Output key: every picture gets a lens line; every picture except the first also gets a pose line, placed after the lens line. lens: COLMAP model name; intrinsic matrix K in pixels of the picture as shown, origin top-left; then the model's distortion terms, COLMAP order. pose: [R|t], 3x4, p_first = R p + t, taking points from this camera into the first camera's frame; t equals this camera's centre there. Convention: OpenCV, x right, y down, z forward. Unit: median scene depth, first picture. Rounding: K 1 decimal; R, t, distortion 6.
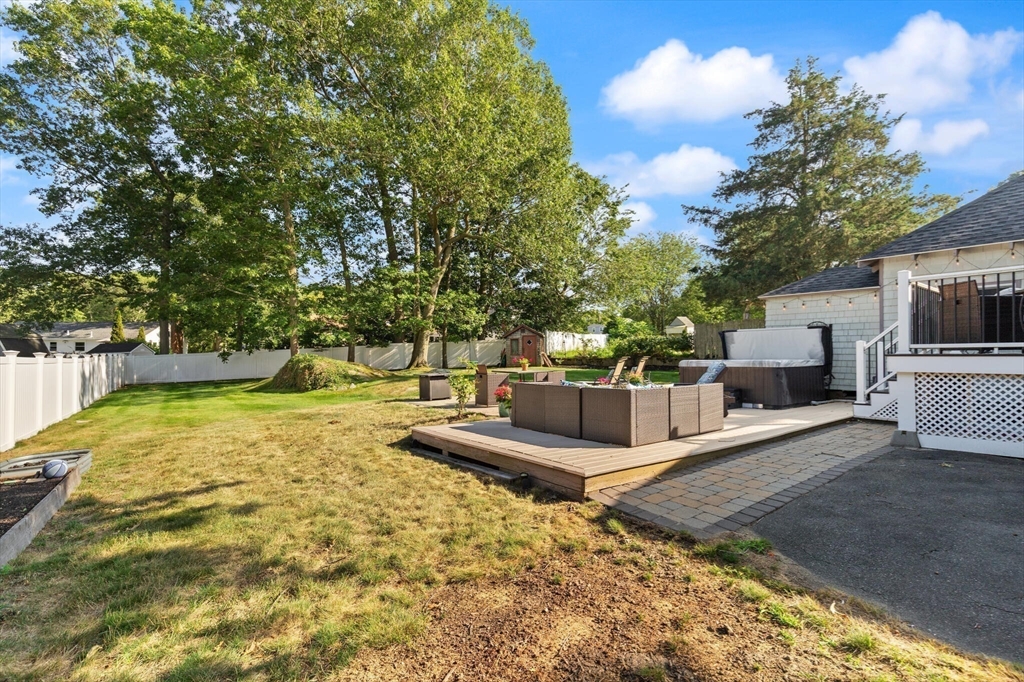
lens RADIAL K [[471.6, 0, 515.5], [0, 471.6, 352.1], [0, 0, 1]] dist [0.004249, 0.001765]
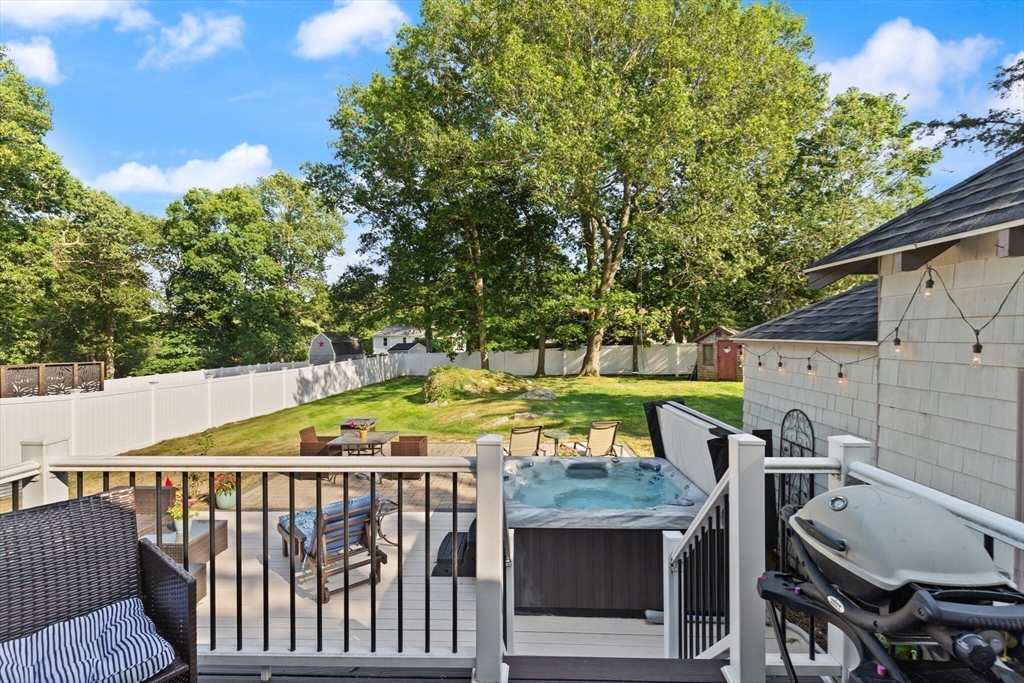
lens RADIAL K [[471.6, 0, 515.5], [0, 471.6, 352.6], [0, 0, 1]] dist [0.004249, 0.001765]
pose [[0.771661, 0.022353, -0.635641, 0.254150], [0.004344, 0.999174, 0.040411, -0.047870], [0.636019, -0.033945, 0.770926, 0.190279]]
